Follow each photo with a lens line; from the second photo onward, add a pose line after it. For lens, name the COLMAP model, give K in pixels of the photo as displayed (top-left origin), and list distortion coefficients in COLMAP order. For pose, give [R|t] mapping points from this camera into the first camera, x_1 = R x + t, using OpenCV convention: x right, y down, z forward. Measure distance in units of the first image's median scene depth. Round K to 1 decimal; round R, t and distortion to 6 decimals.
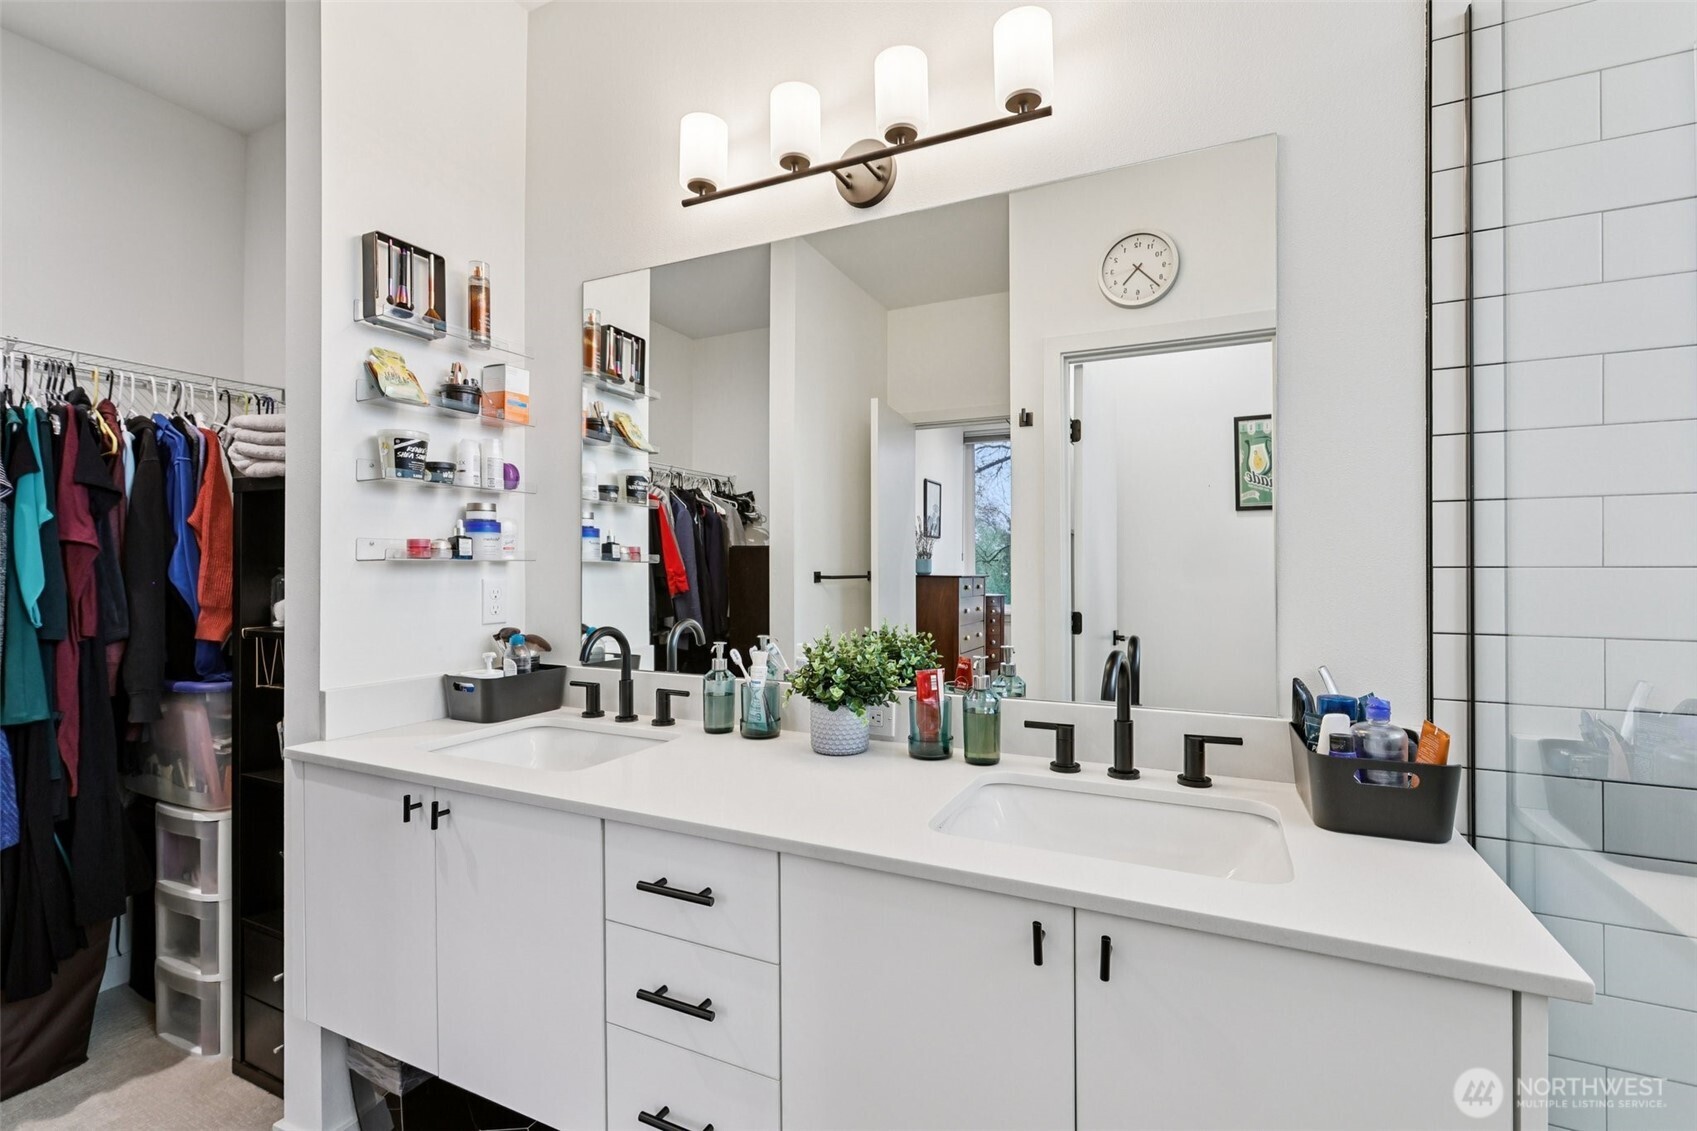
lens RADIAL K [[646.7, 0, 849.0], [0, 646.7, 570.0], [0, 0, 1]] dist [-0.000213, -0.000010]
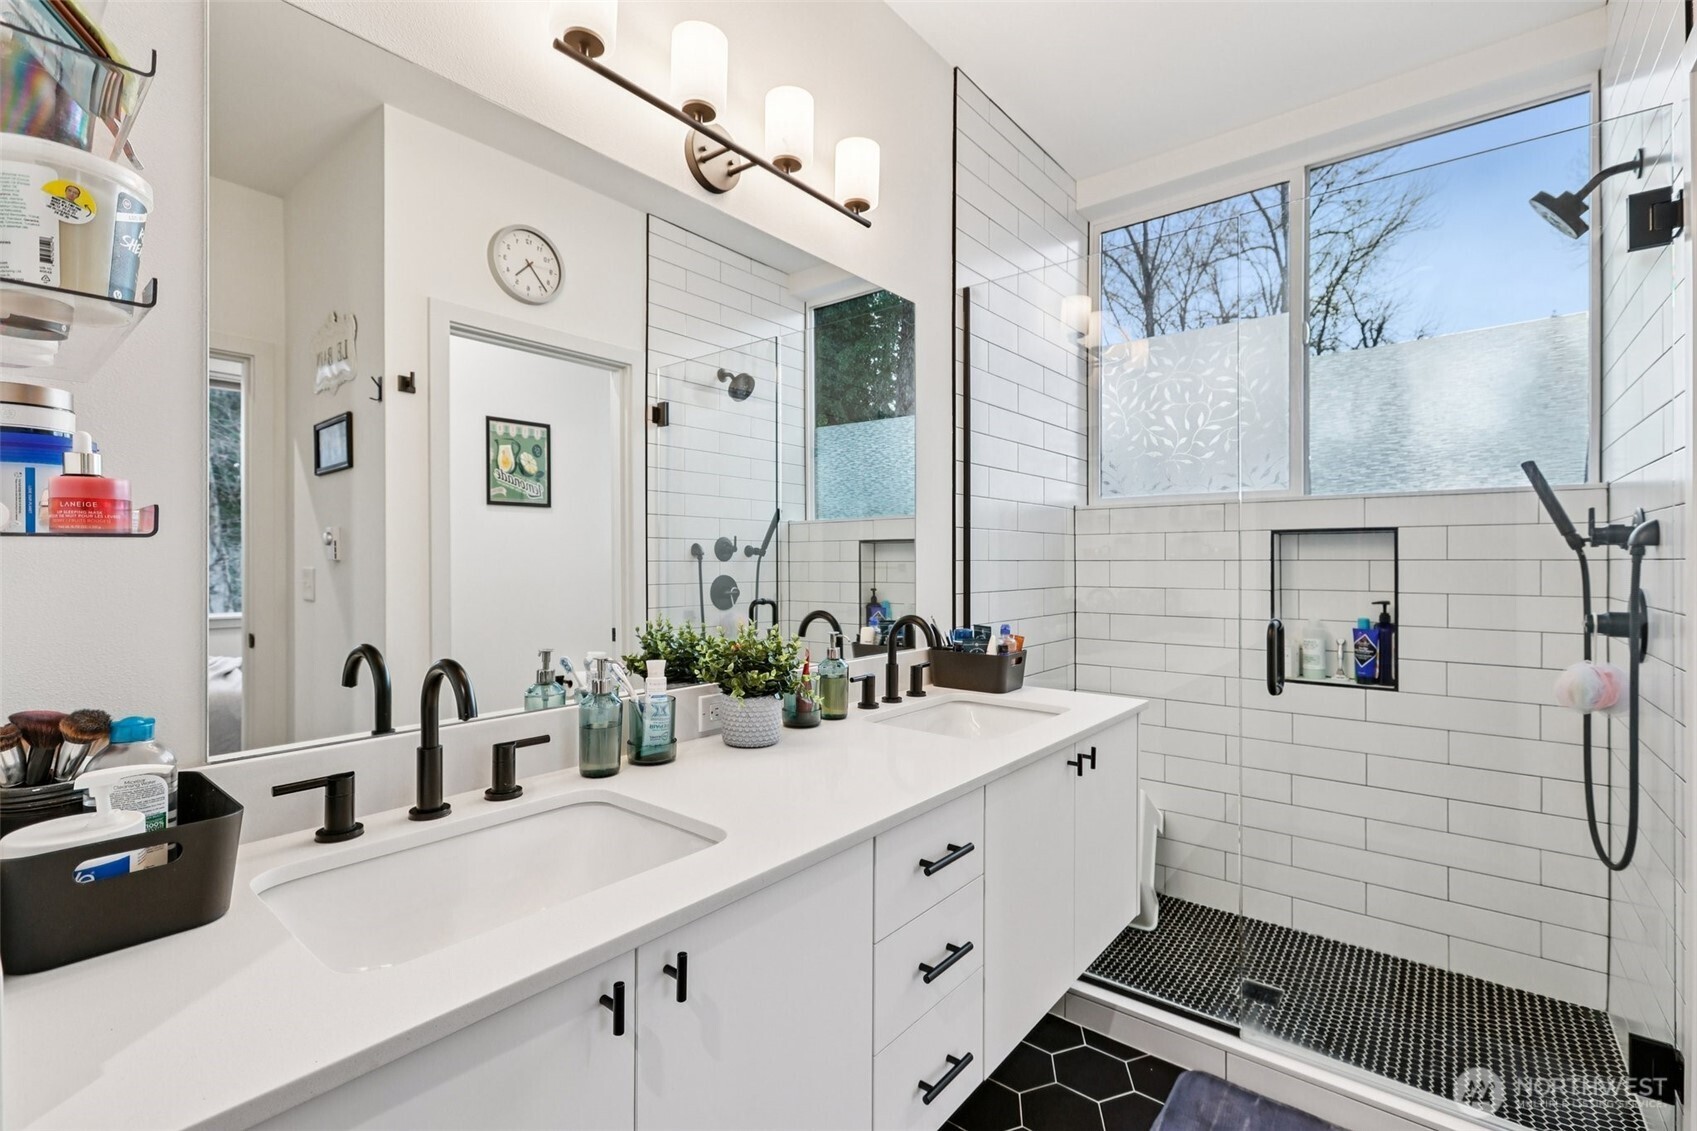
lens RADIAL K [[755.9, 0, 848.1], [0, 755.9, 563.3], [0, 0, 1]] dist [0.012575, 0.000261]
pose [[0.294155, 0.011441, 0.955689, -0.354080], [0.005912, 0.999887, -0.013790, 0.012063], [-0.955739, 0.009706, 0.294054, 0.196408]]
